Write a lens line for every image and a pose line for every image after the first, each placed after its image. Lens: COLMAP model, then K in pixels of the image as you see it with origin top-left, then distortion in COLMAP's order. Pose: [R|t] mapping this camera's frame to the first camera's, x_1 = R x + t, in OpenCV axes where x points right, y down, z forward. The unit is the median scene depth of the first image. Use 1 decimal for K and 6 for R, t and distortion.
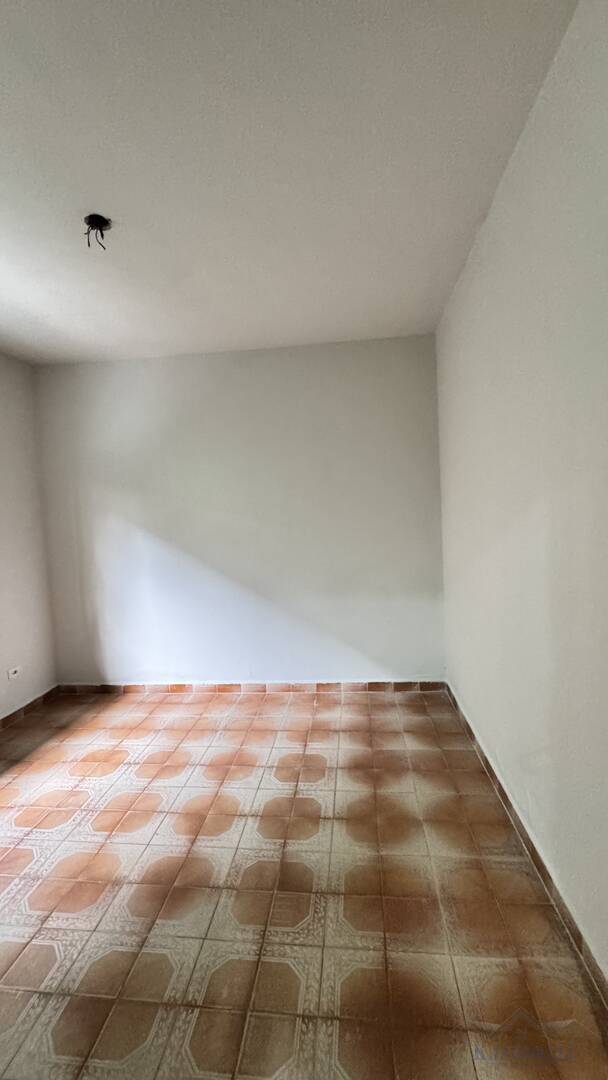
lens RADIAL K [[434.3, 0, 306.8], [0, 434.3, 538.9], [0, 0, 1]] dist [-0.003355, 0.001272]
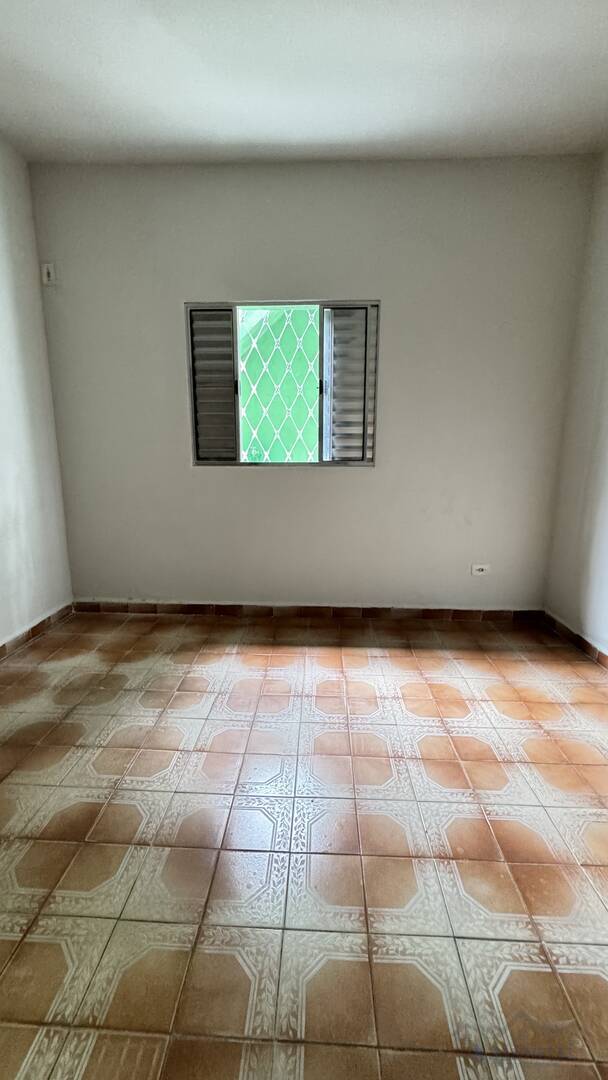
lens RADIAL K [[434.3, 0, 304.4], [0, 434.3, 536.6], [0, 0, 1]] dist [-0.003355, 0.001272]
pose [[0.068508, 0.240566, -0.968212, 0.187567], [-0.066328, 0.969443, 0.236179, 0.066629], [0.995443, 0.048040, 0.082371, 0.693268]]
